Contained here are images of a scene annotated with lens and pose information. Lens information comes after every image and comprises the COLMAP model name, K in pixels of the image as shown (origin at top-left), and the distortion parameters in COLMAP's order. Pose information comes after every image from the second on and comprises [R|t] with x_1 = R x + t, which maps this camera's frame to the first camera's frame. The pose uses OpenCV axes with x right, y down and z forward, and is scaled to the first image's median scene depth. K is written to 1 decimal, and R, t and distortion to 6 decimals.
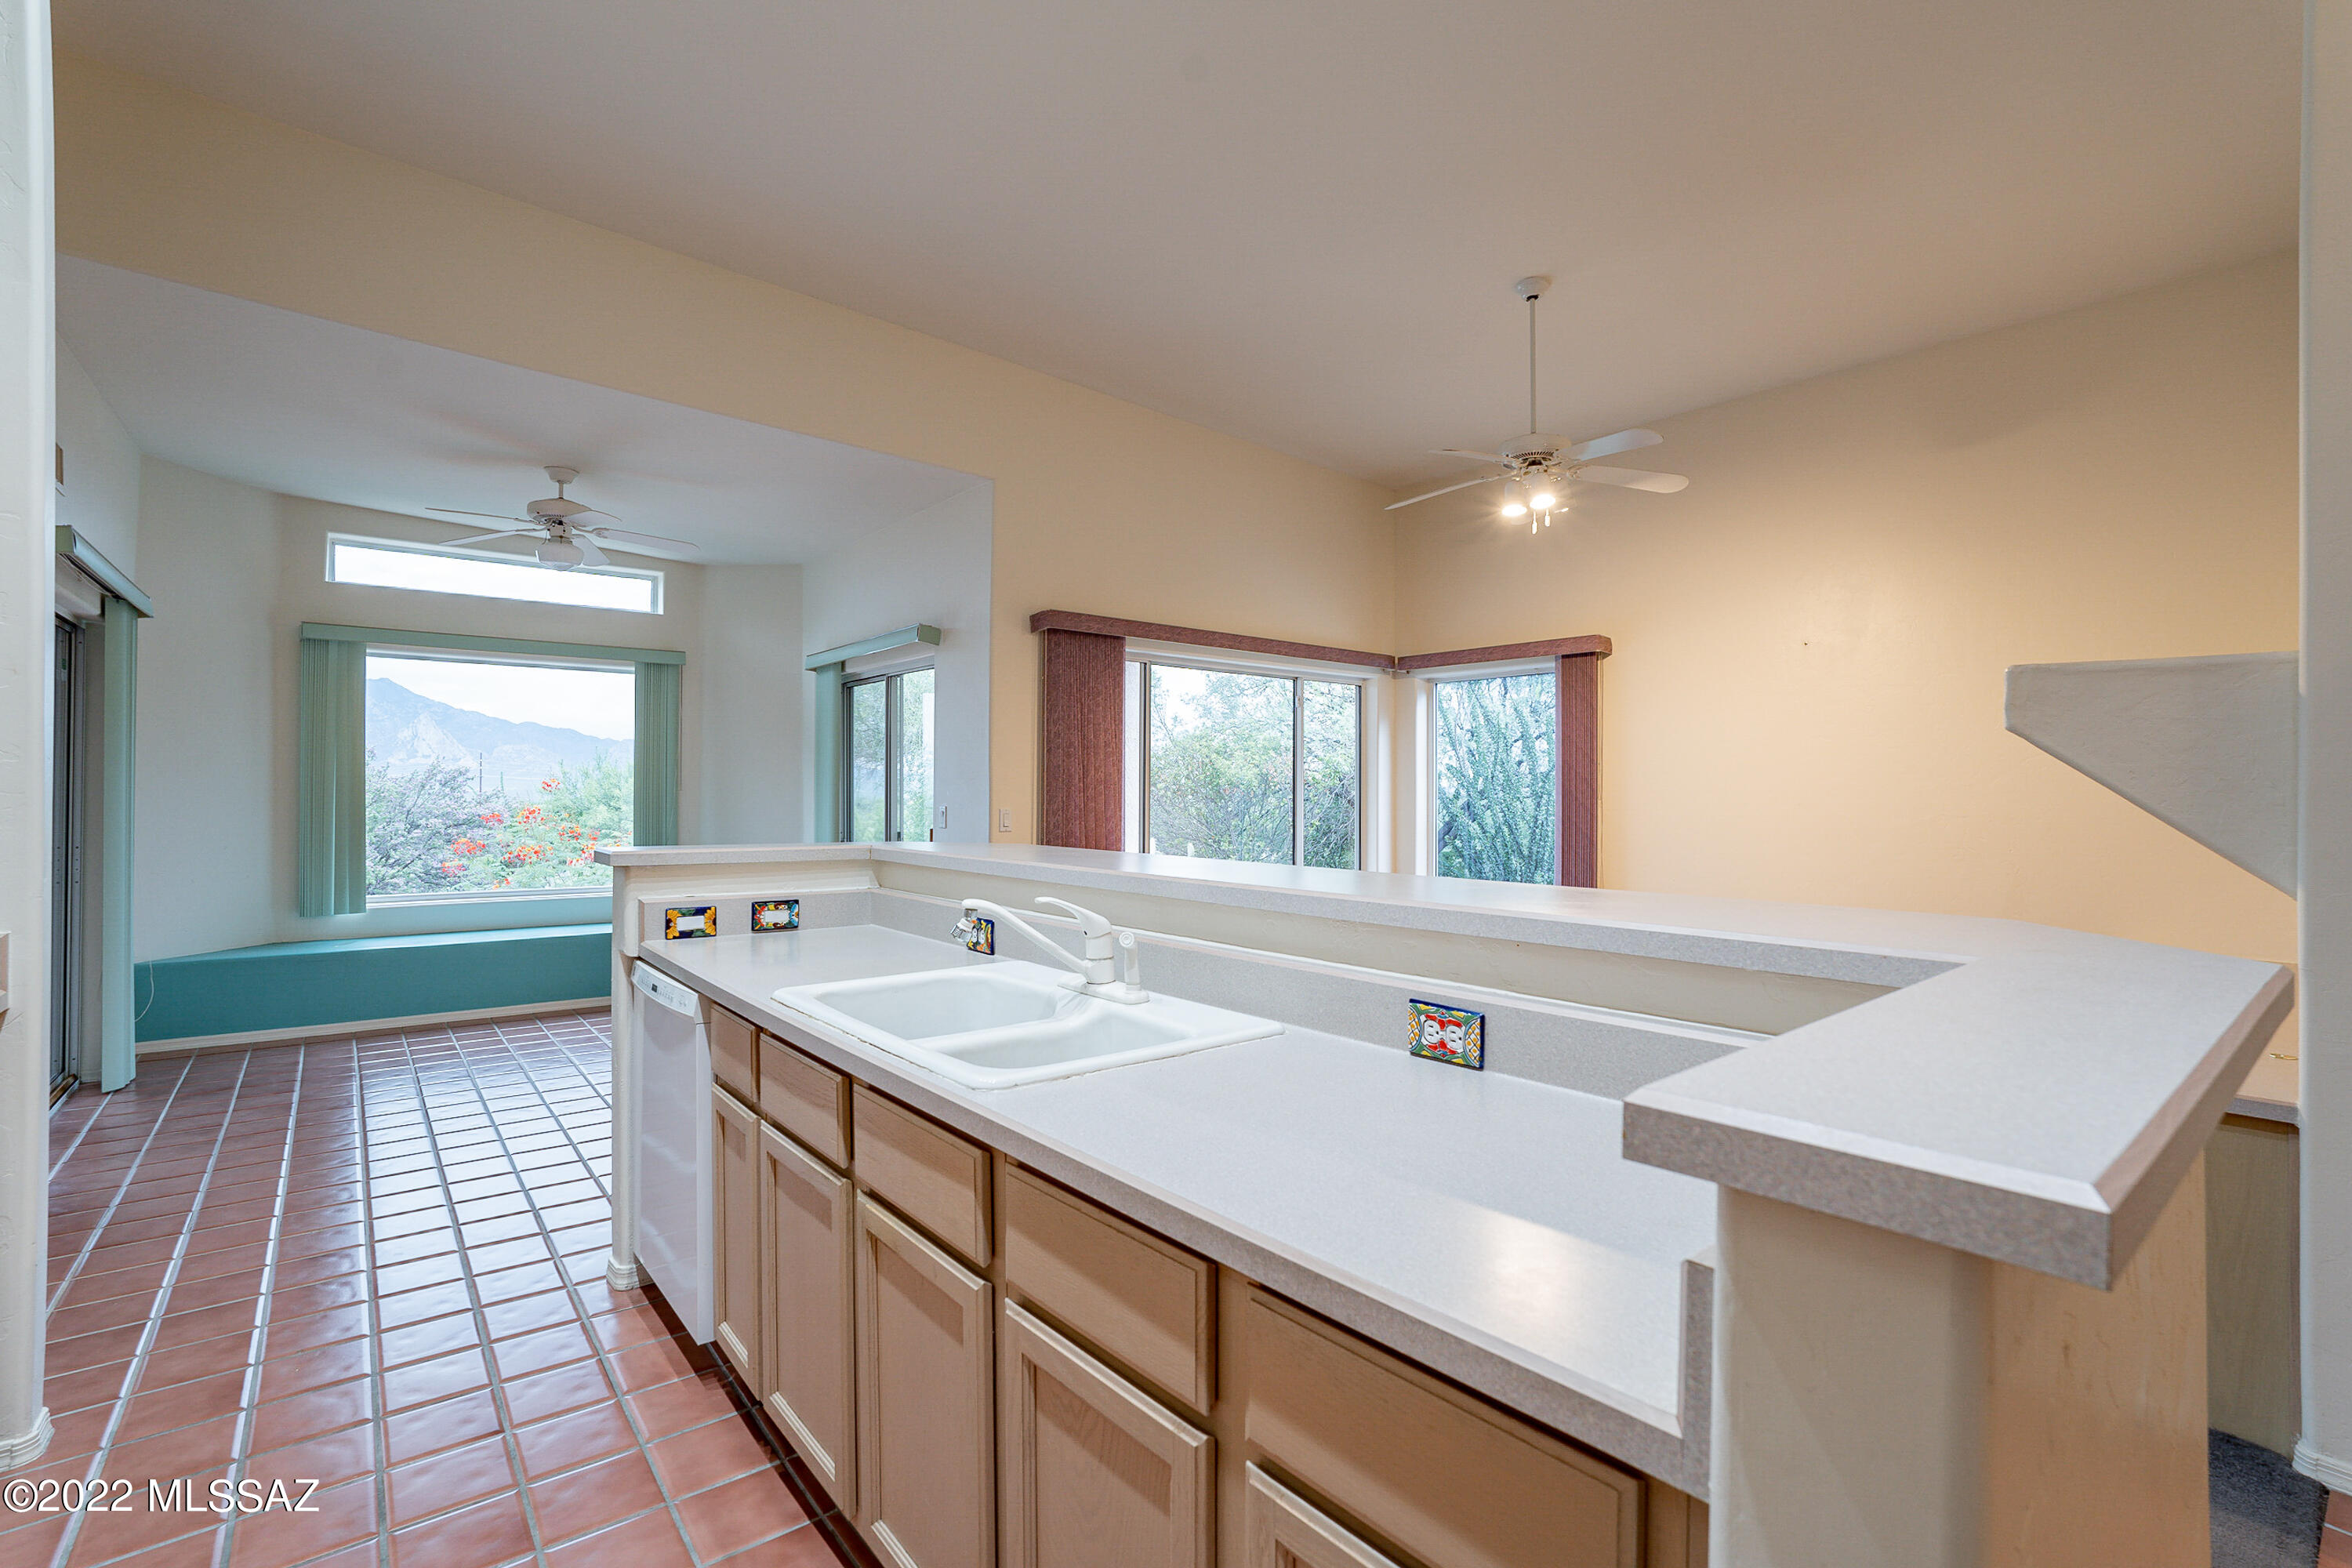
lens RADIAL K [[1065.1, 0, 1151.2], [0, 1065.1, 791.1], [0, 0, 1]] dist [-0.027570, 0.014765]
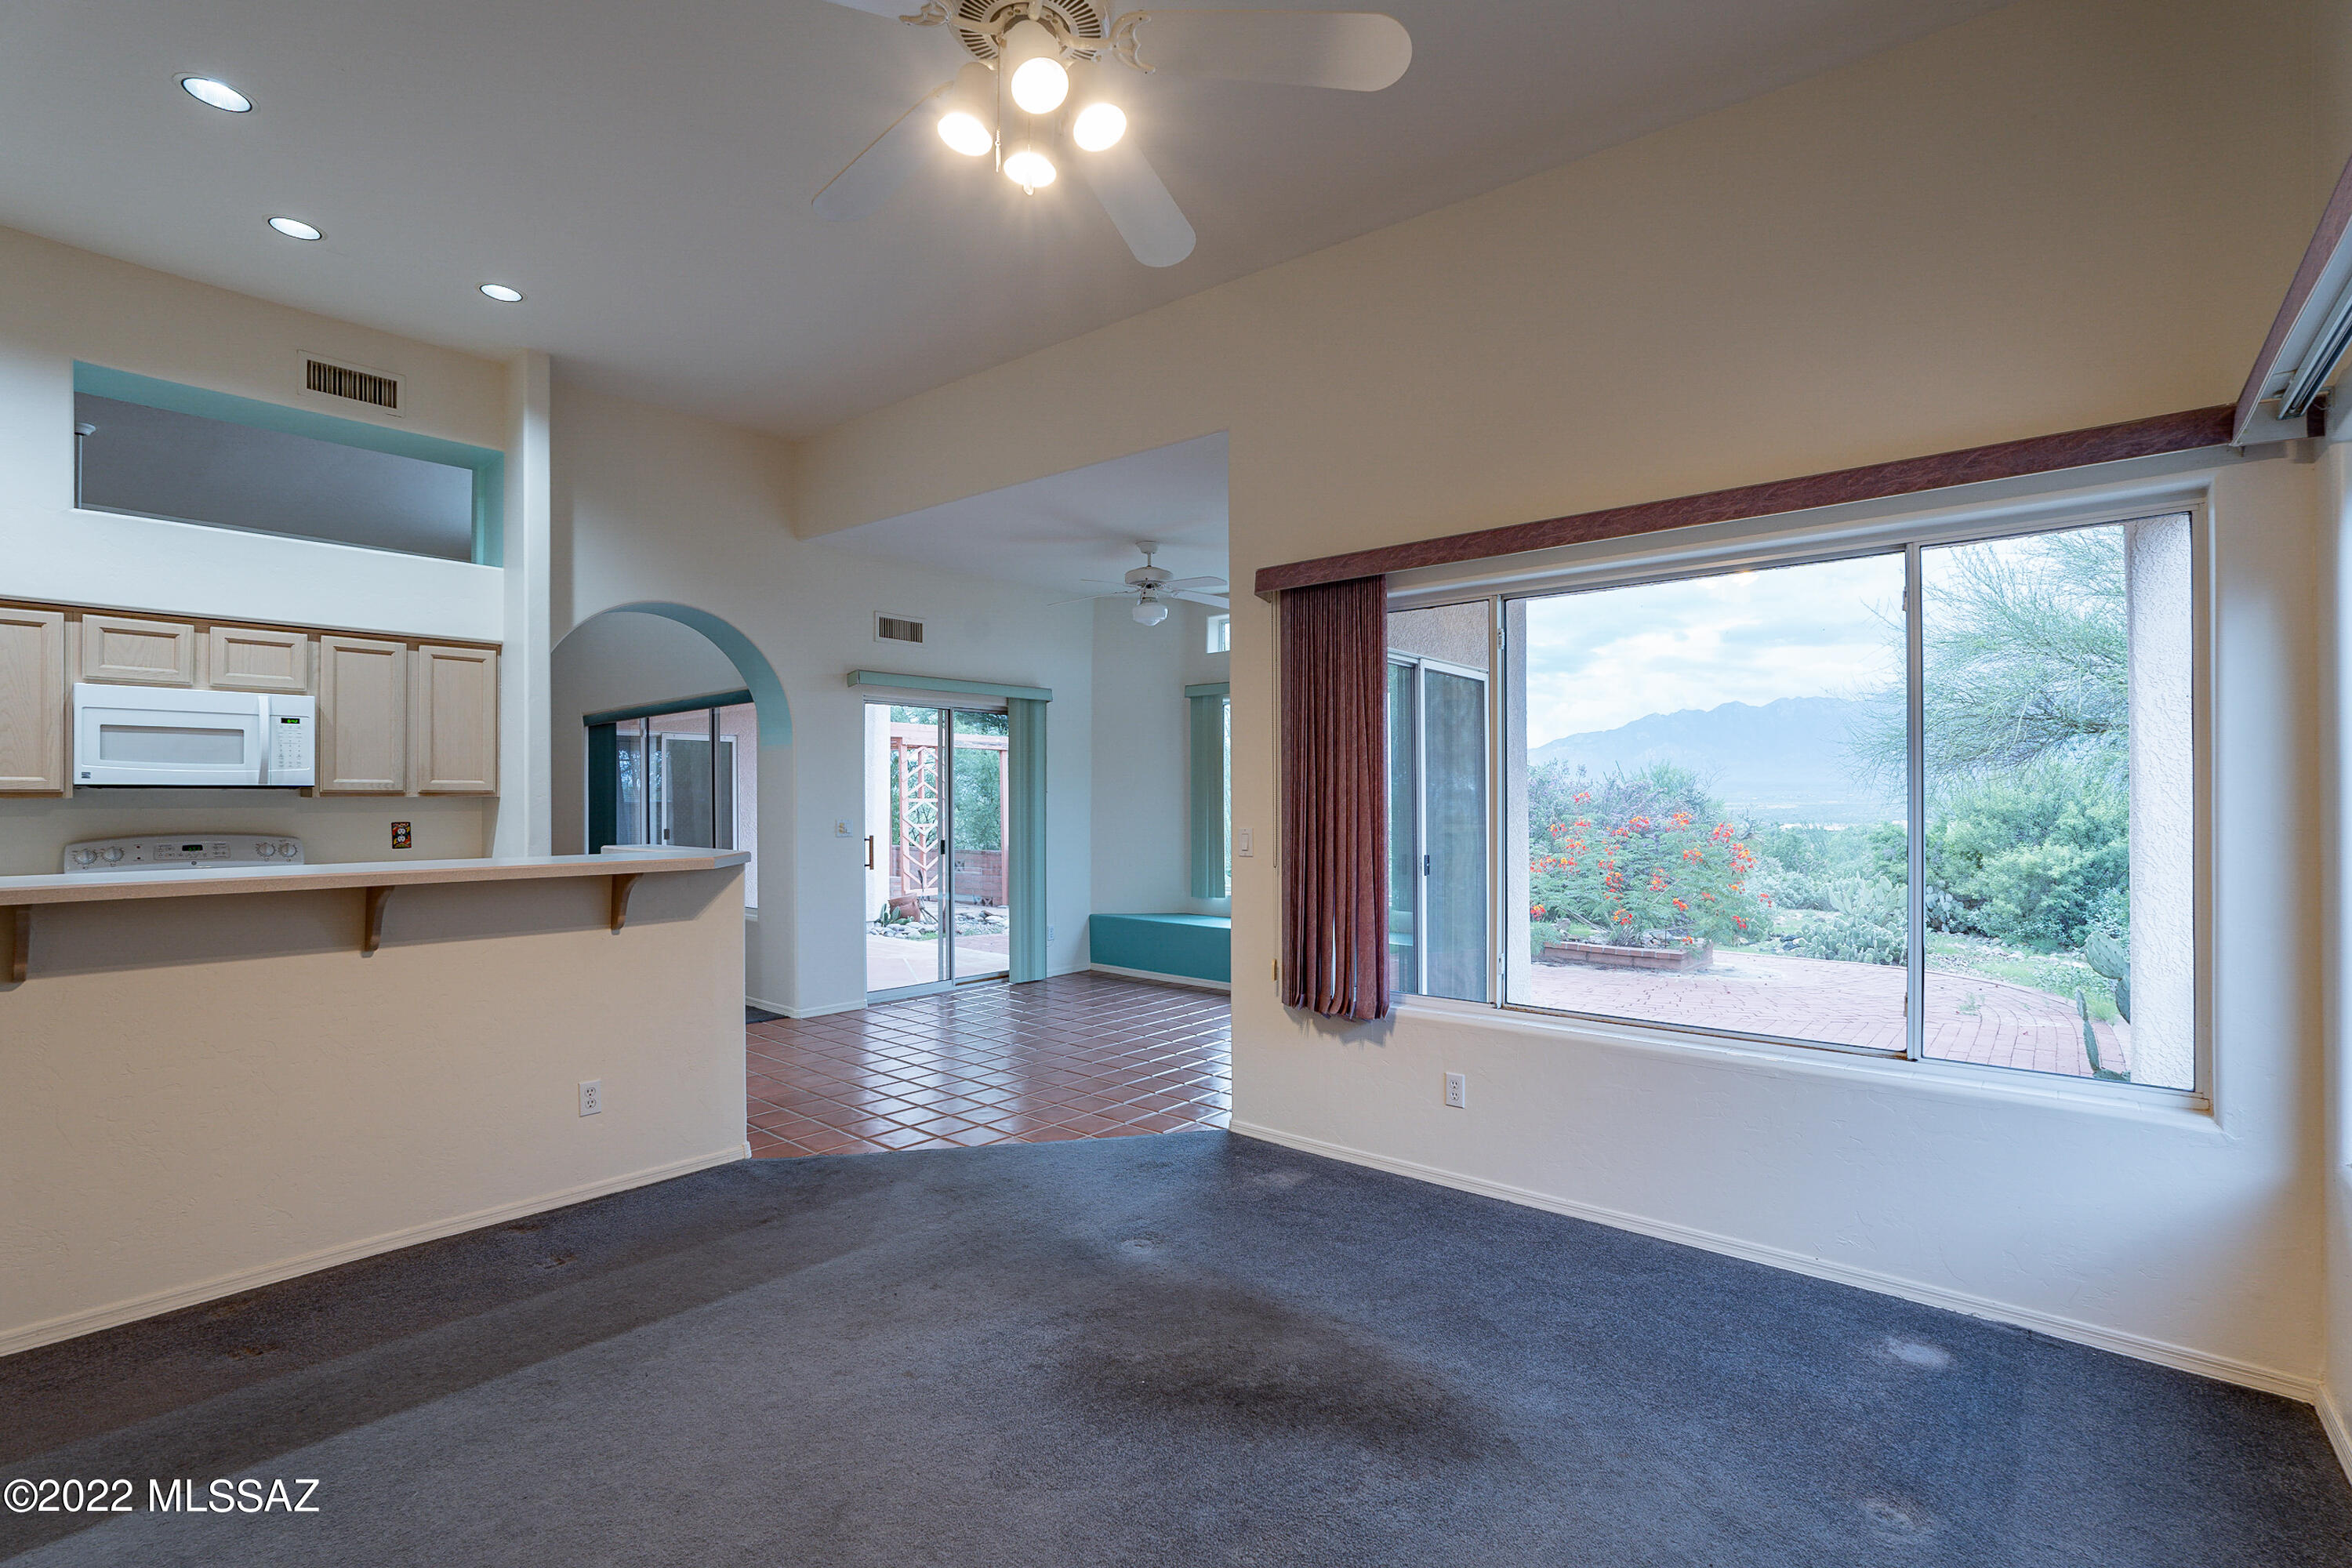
lens RADIAL K [[1065.1, 0, 1151.2], [0, 1065.1, 791.1], [0, 0, 1]] dist [-0.027570, 0.014765]
pose [[0.170901, -0.013797, -0.985192, 0.666673], [0.003711, 0.999904, -0.013359, -0.001992], [0.985281, -0.001373, 0.170936, 0.818440]]
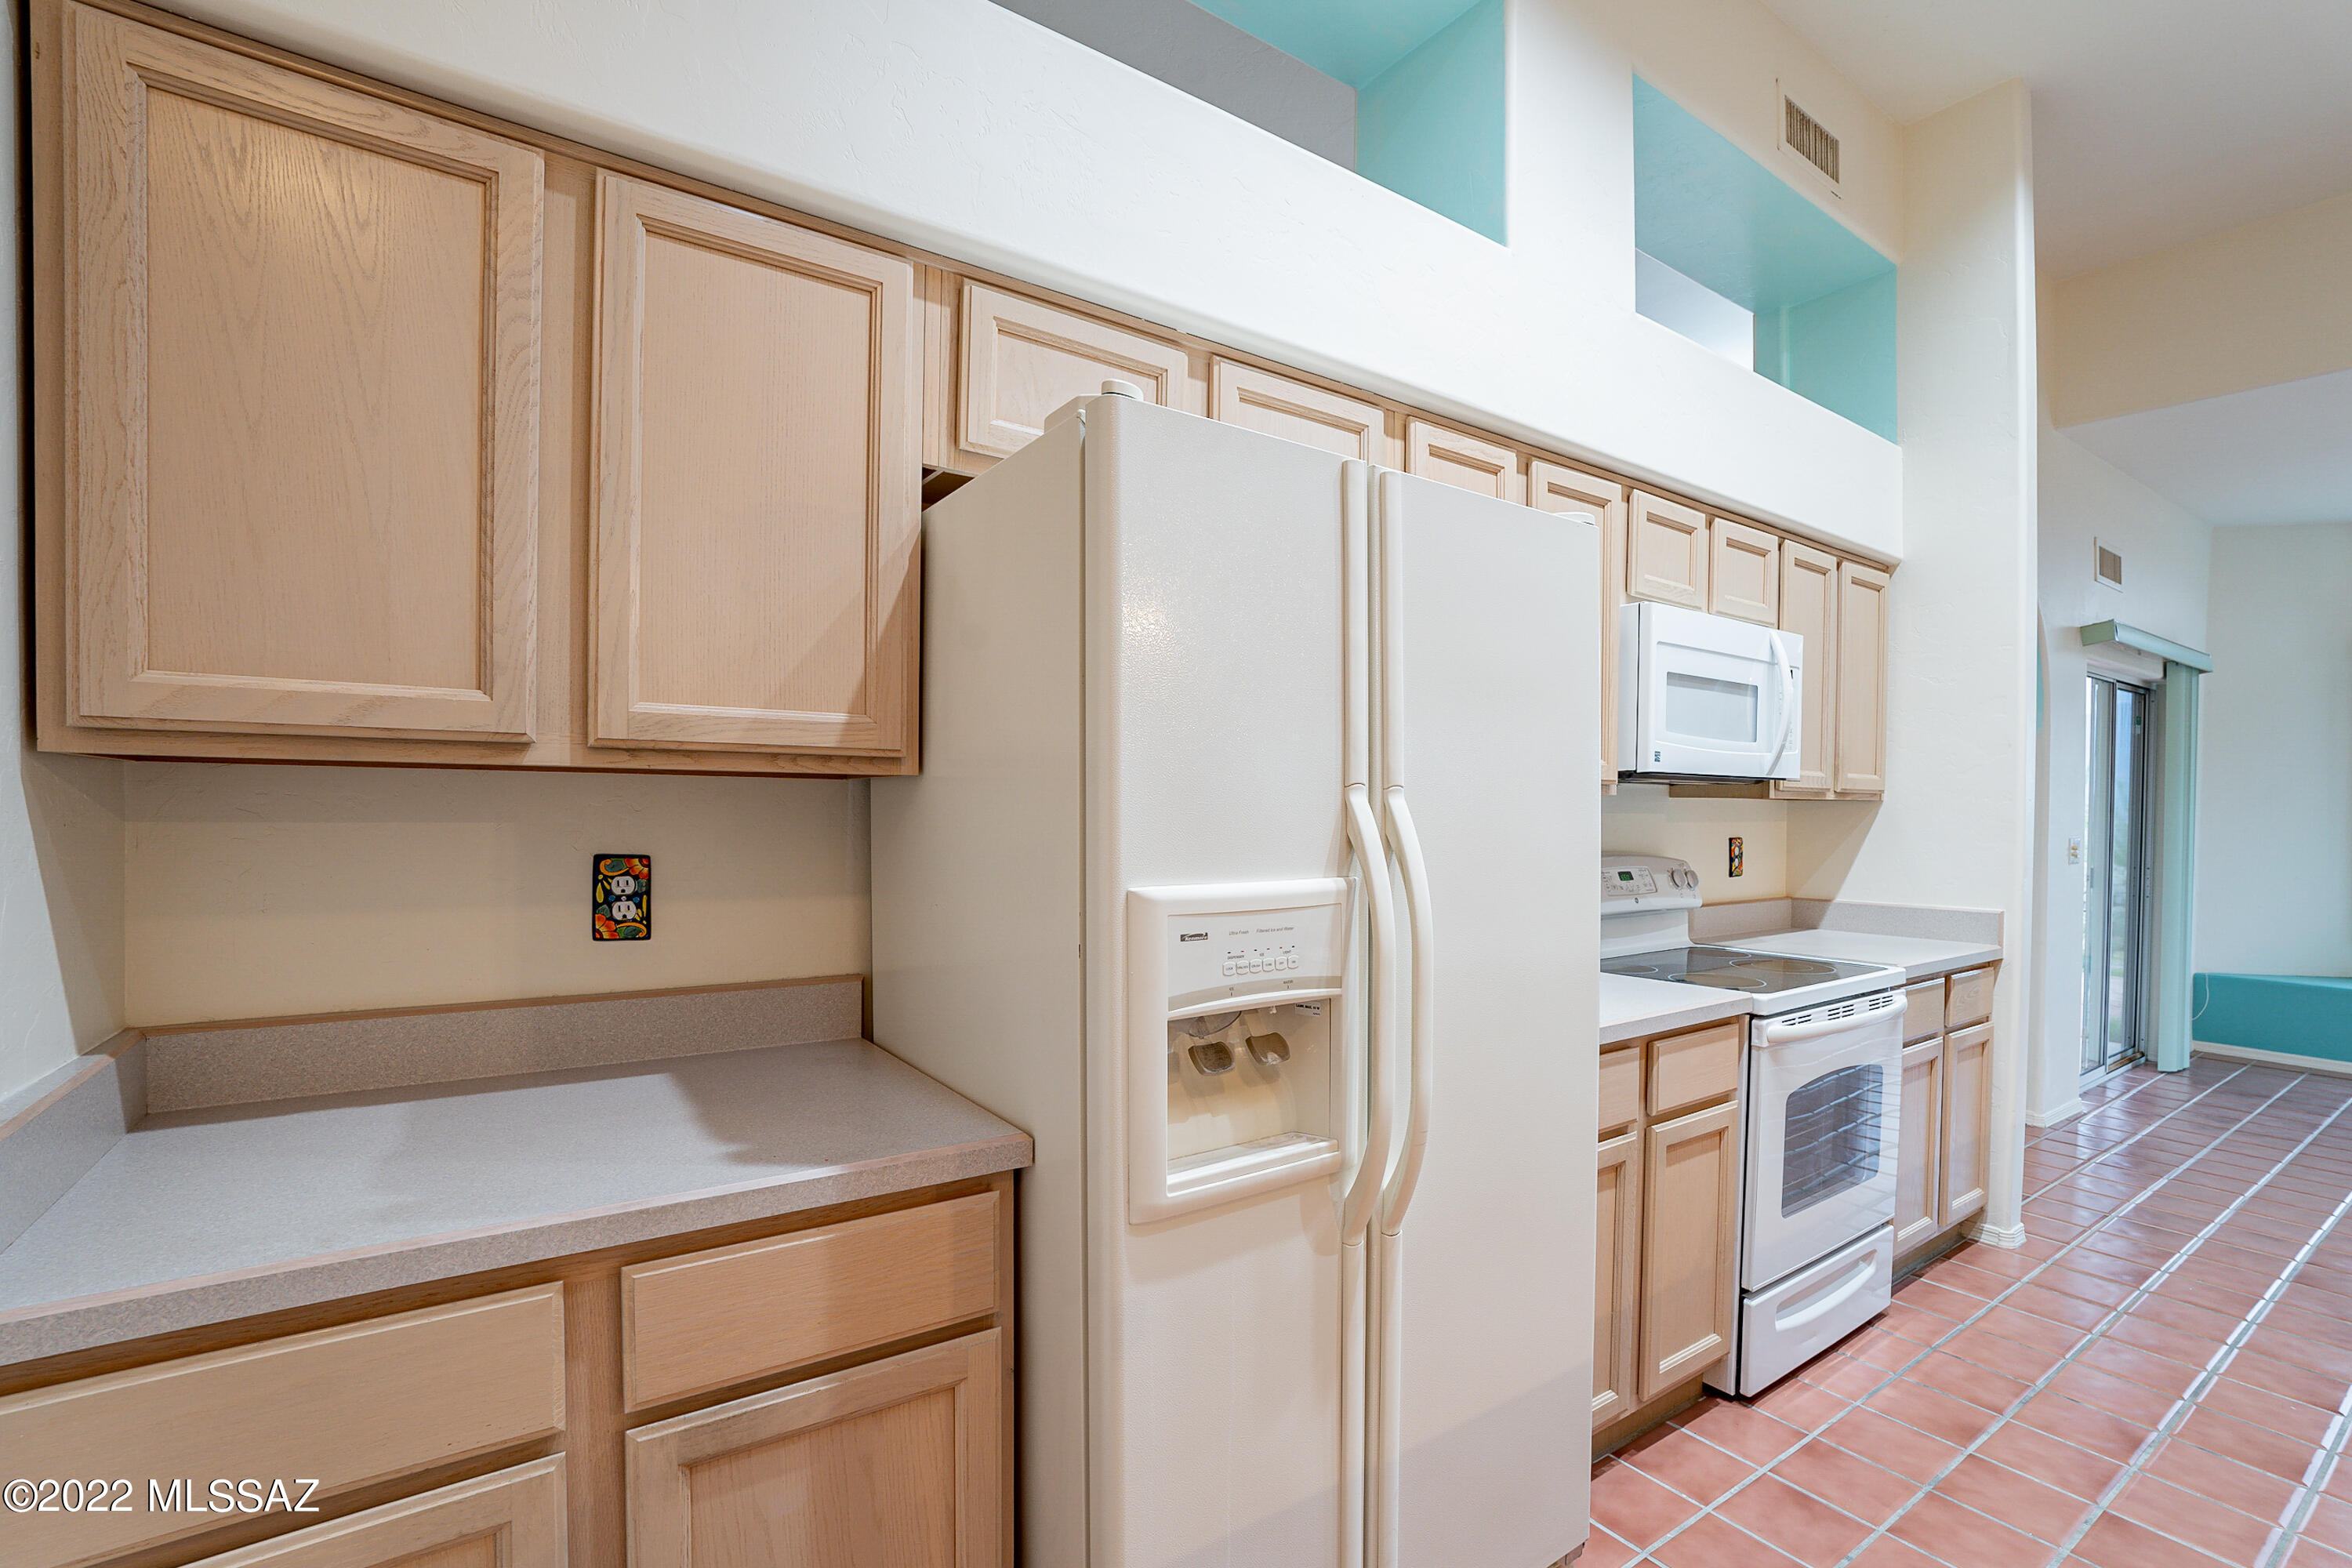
lens RADIAL K [[1042.7, 0, 1188.9], [0, 1042.7, 817.2], [0, 0, 1]] dist [-0.018211, 0.000149]
pose [[-0.043444, -0.000482, -0.999056, 0.202041], [-0.006924, 0.999976, -0.000182, 0.001349], [0.999032, 0.006909, -0.043446, -0.061279]]
